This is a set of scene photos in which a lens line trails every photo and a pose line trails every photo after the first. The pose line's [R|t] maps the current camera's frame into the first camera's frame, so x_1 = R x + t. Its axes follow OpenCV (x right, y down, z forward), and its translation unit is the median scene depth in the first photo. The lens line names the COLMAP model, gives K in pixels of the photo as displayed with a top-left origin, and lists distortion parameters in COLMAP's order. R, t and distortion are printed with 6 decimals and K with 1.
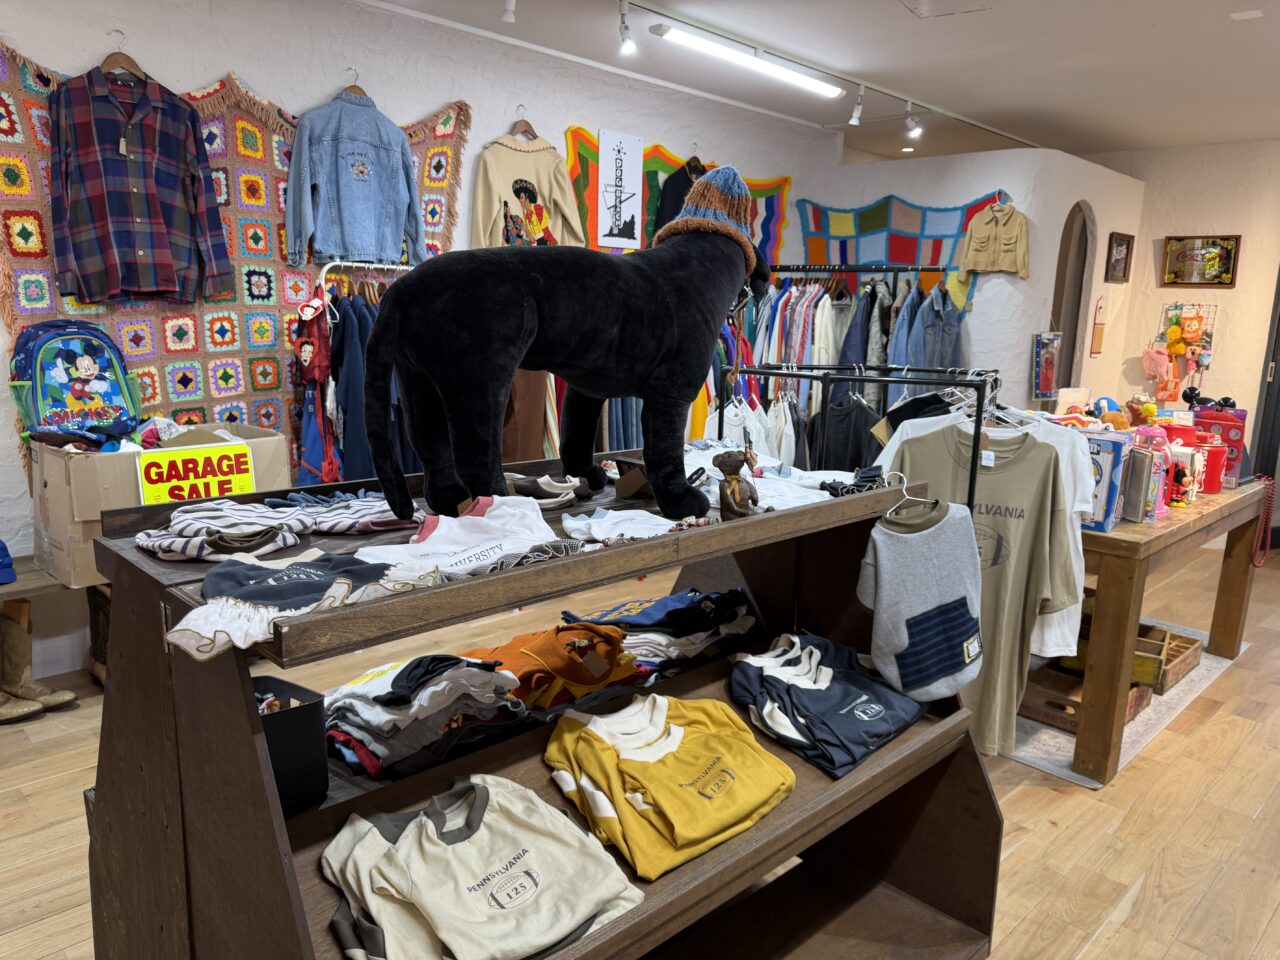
lens RADIAL K [[898.0, 0, 636.2], [0, 898.0, 478.6], [0, 0, 1]] dist [-0.002523, -0.004332]
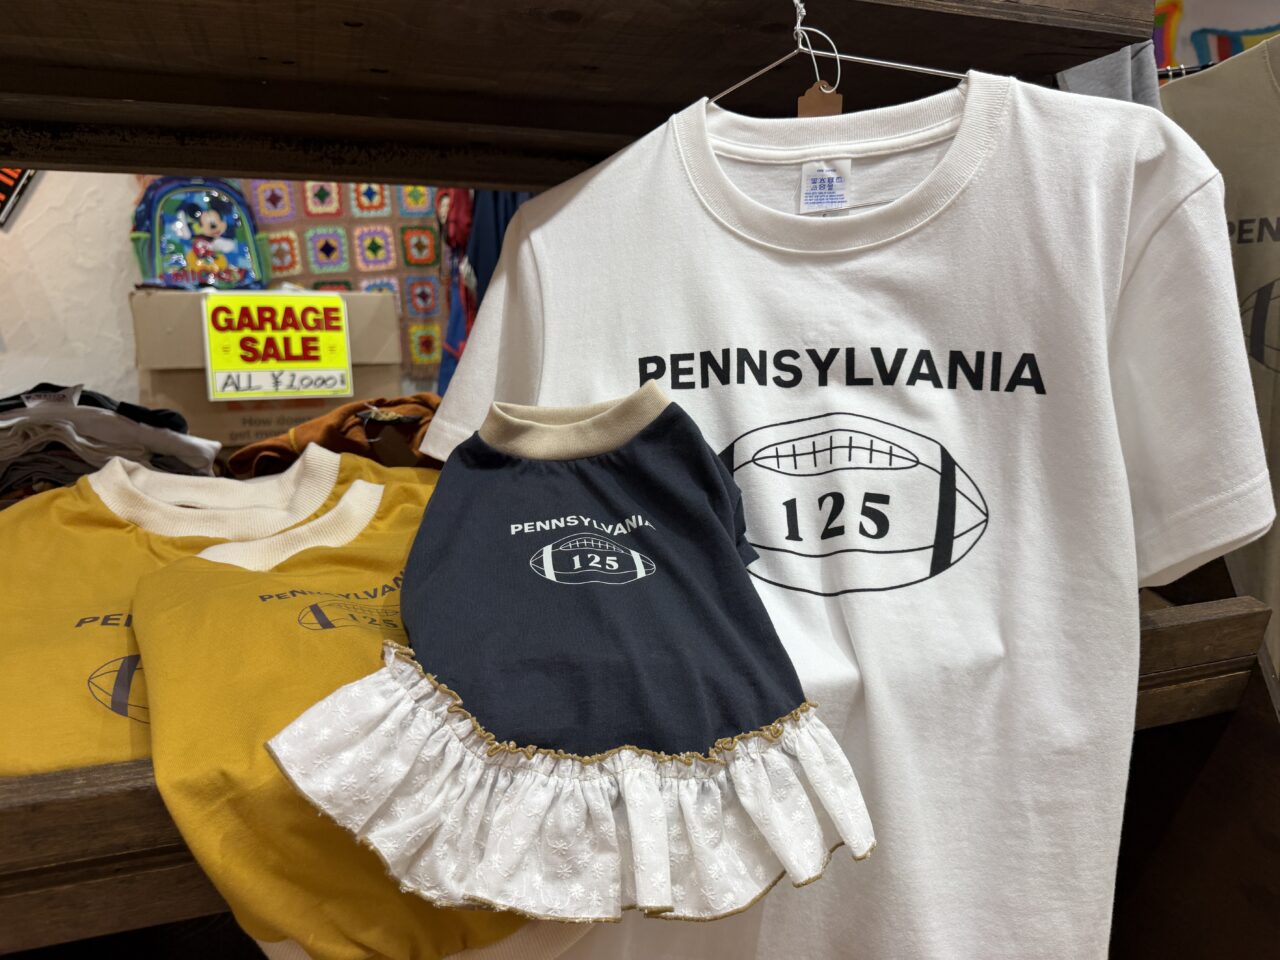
lens RADIAL K [[898.0, 0, 640.5], [0, 898.0, 485.4], [0, 0, 1]] dist [-0.002523, -0.004332]
pose [[0.907640, 0.033477, -0.418413, 0.156844], [-0.043530, 0.998947, -0.014503, 0.123761], [0.417487, 0.031377, 0.908141, 0.331407]]
